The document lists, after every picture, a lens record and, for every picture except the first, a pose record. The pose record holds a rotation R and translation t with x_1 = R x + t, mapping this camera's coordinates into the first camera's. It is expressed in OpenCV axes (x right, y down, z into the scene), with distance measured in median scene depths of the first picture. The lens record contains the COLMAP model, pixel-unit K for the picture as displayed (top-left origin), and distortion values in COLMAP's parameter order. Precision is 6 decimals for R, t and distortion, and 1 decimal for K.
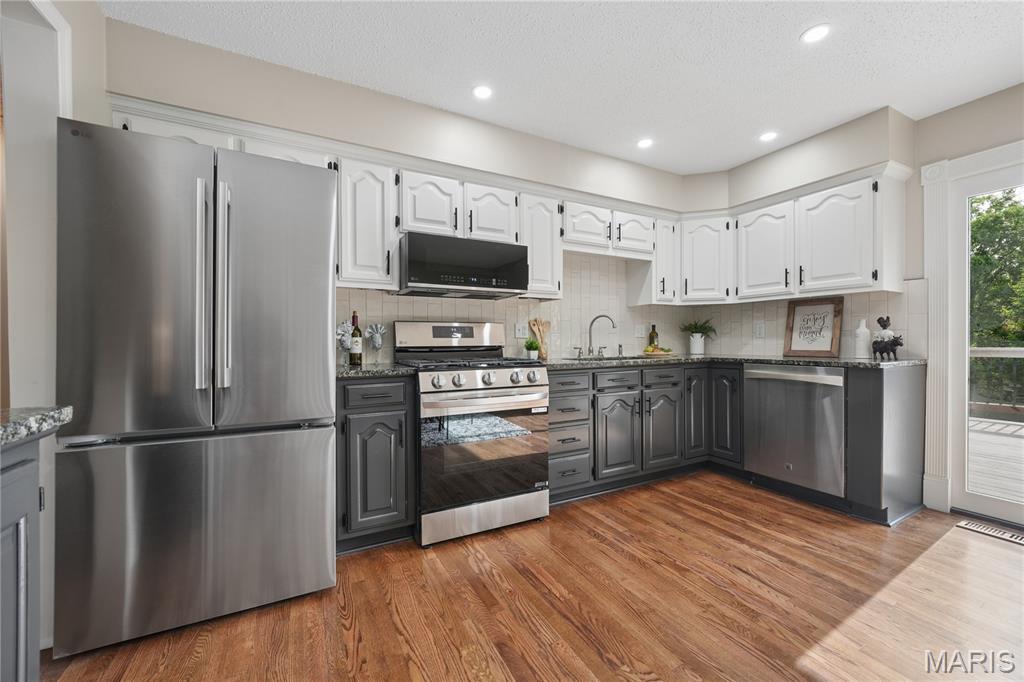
lens RADIAL K [[400.7, 0, 516.1], [0, 400.7, 343.8], [0, 0, 1]] dist [-0.002109, -0.000206]
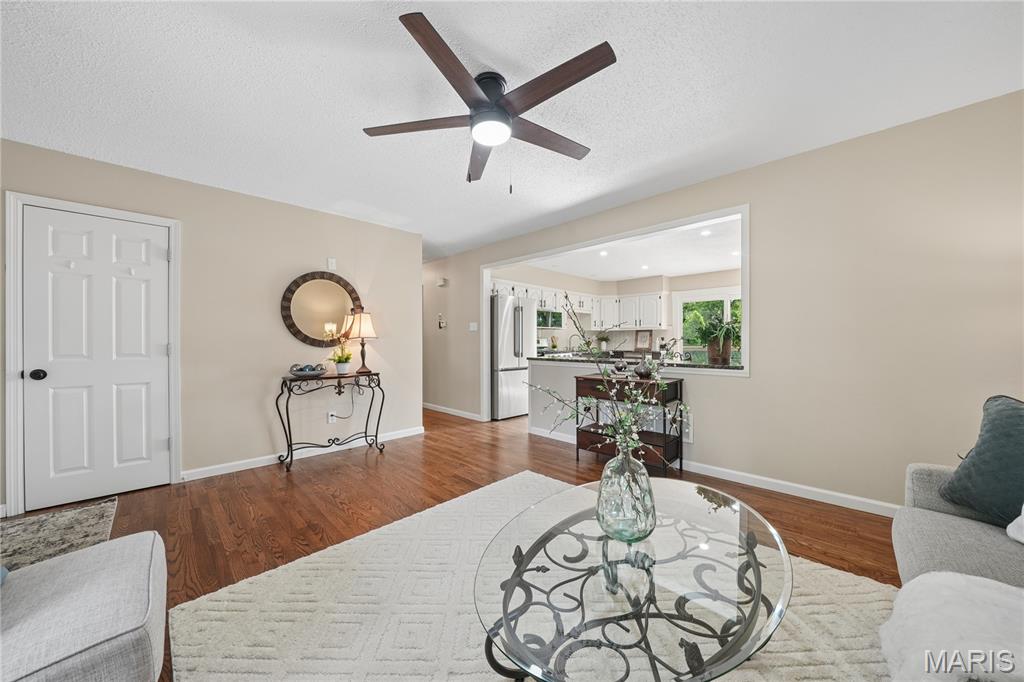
lens RADIAL K [[362.0, 0, 507.5], [0, 362.0, 345.2], [0, 0, 1]] dist [-0.003460, 0.000224]
pose [[0.959658, 0.004895, 0.281126, -0.973040], [-0.003923, 0.999984, -0.004021, 0.012431], [-0.281141, 0.002756, 0.959662, -1.280110]]
